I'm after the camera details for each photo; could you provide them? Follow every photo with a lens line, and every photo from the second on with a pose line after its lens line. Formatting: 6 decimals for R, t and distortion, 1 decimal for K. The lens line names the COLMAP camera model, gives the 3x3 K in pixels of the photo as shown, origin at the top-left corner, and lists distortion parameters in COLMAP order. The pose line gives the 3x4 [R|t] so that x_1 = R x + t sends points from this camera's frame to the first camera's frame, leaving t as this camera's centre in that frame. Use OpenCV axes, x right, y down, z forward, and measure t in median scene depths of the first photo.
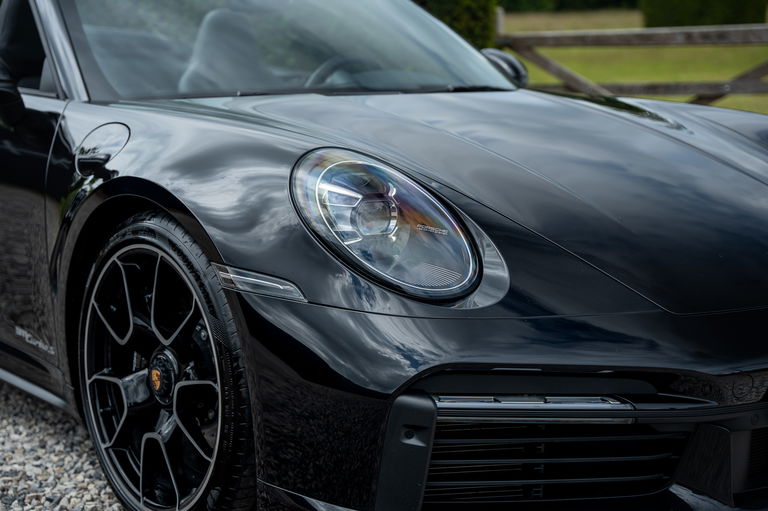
lens RADIAL K [[1296.0, 0, 384.0], [0, 1296.0, 255.5], [0, 0, 1]] dist [0.208582, 0.038321]
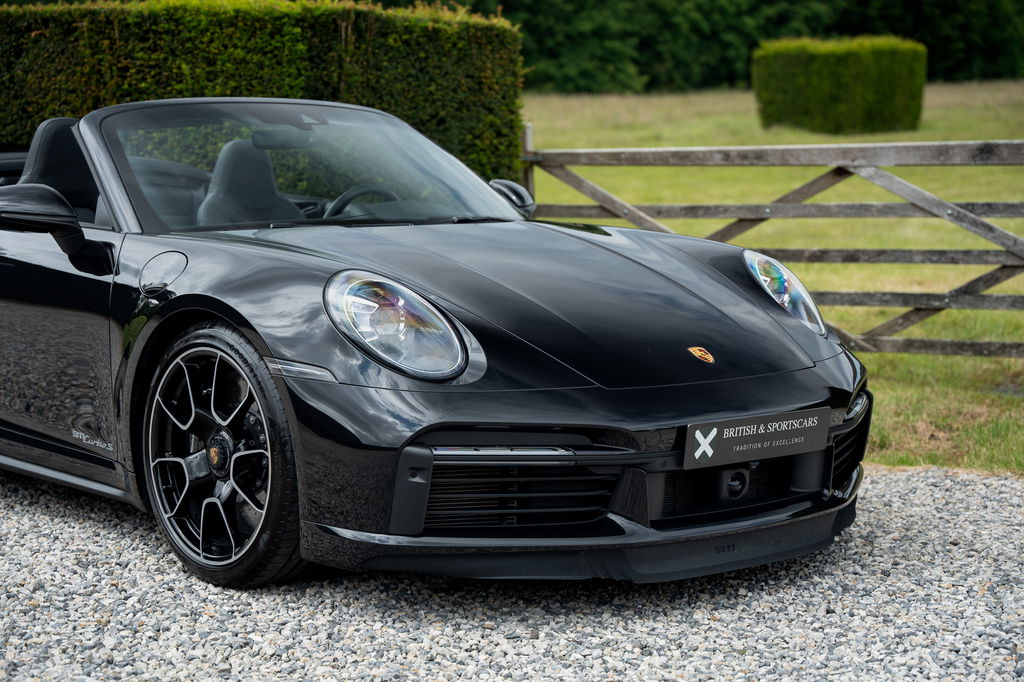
lens RADIAL K [[1828.8, 0, 512.0], [0, 1828.8, 341.0], [0, 0, 1]] dist [0.229254, 0.029096]
pose [[0.998411, -0.007813, 0.055799, 0.013166], [0.010558, 0.998740, -0.049061, 0.074892], [-0.055345, 0.049572, 0.997236, -0.782193]]
